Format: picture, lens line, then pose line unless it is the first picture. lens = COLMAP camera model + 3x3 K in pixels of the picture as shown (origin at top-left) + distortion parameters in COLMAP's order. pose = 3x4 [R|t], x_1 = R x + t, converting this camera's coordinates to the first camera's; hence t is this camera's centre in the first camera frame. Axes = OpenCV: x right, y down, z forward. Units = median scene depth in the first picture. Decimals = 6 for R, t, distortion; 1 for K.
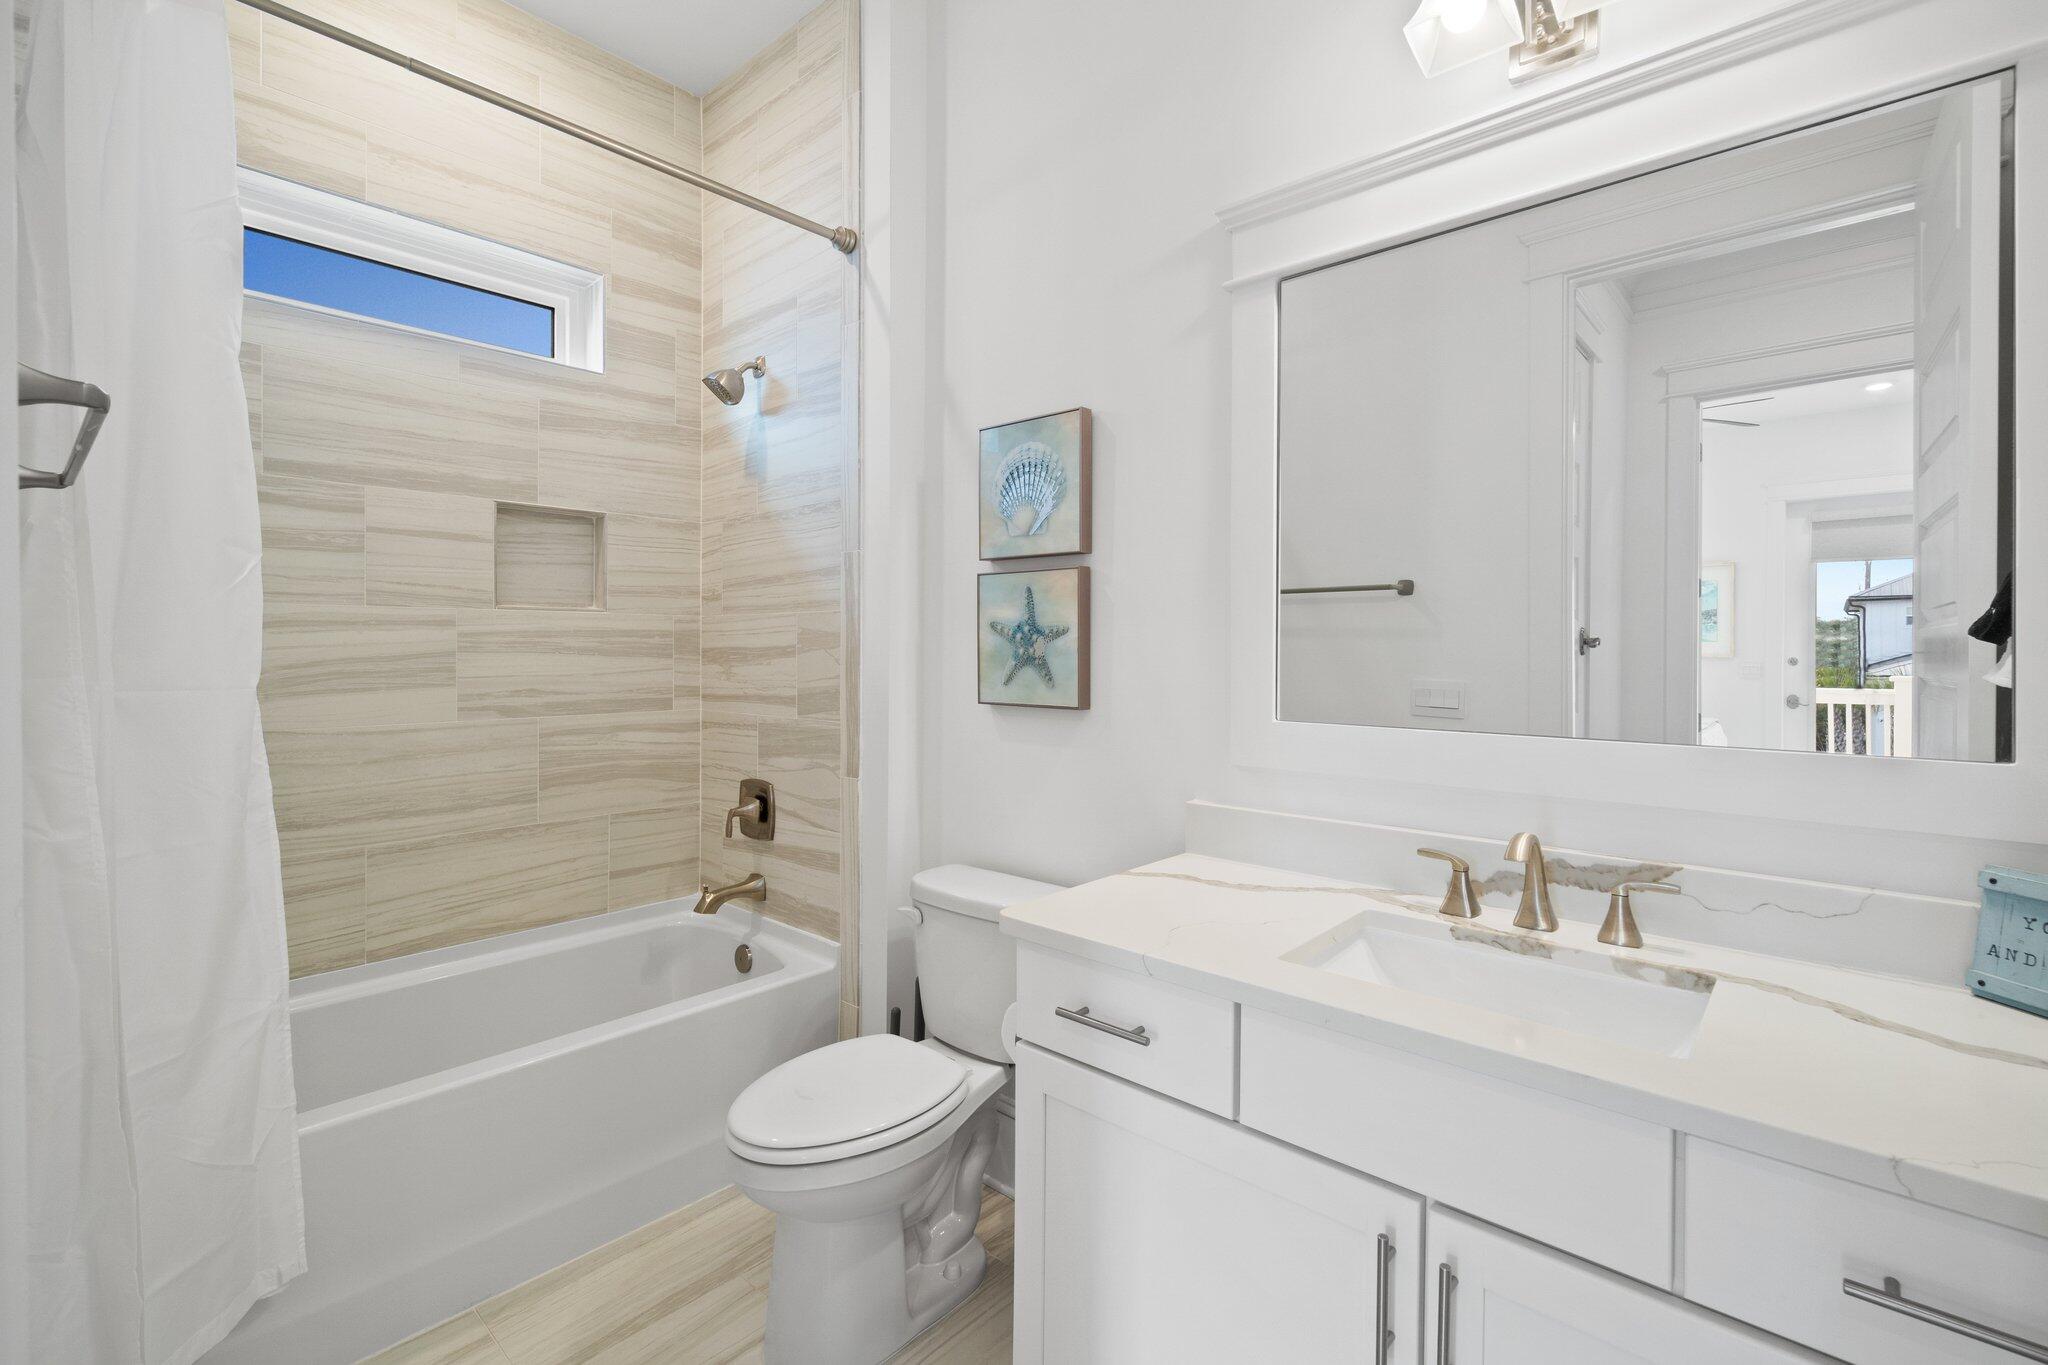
lens RADIAL K [[911.4, 0, 1038.0], [0, 911.4, 672.9], [0, 0, 1]] dist [-0.003750, -0.000369]
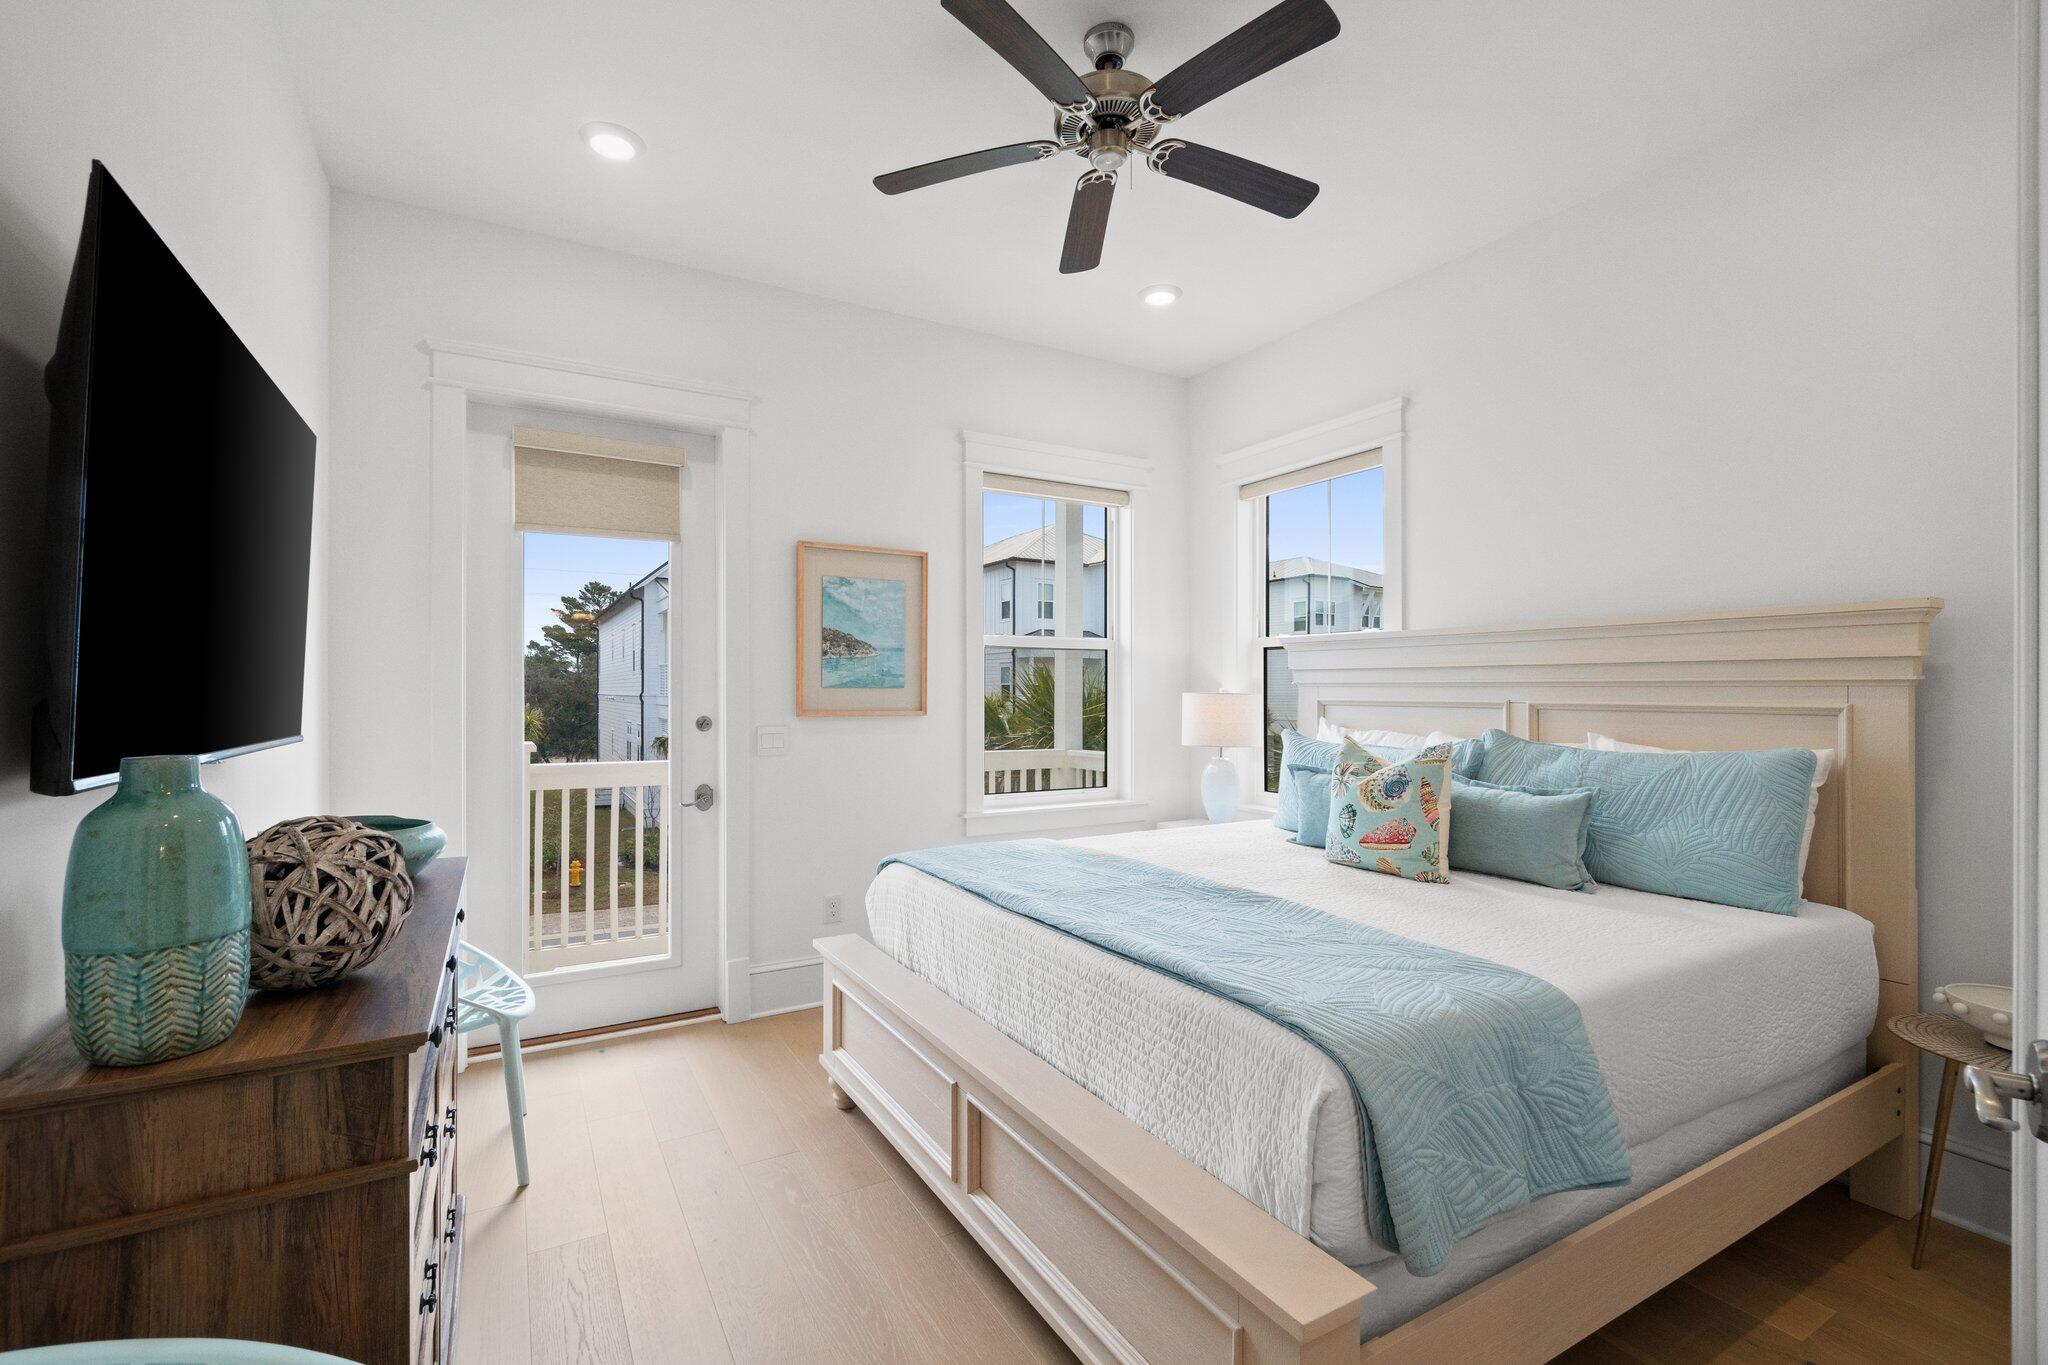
lens RADIAL K [[911.4, 0, 1025.1], [0, 911.4, 686.9], [0, 0, 1]] dist [-0.003750, -0.000369]
pose [[0.309808, -0.000347, 0.950799, 0.446735], [0.016322, 0.999855, -0.004954, -0.024849], [-0.950659, 0.017054, 0.309769, 0.561825]]
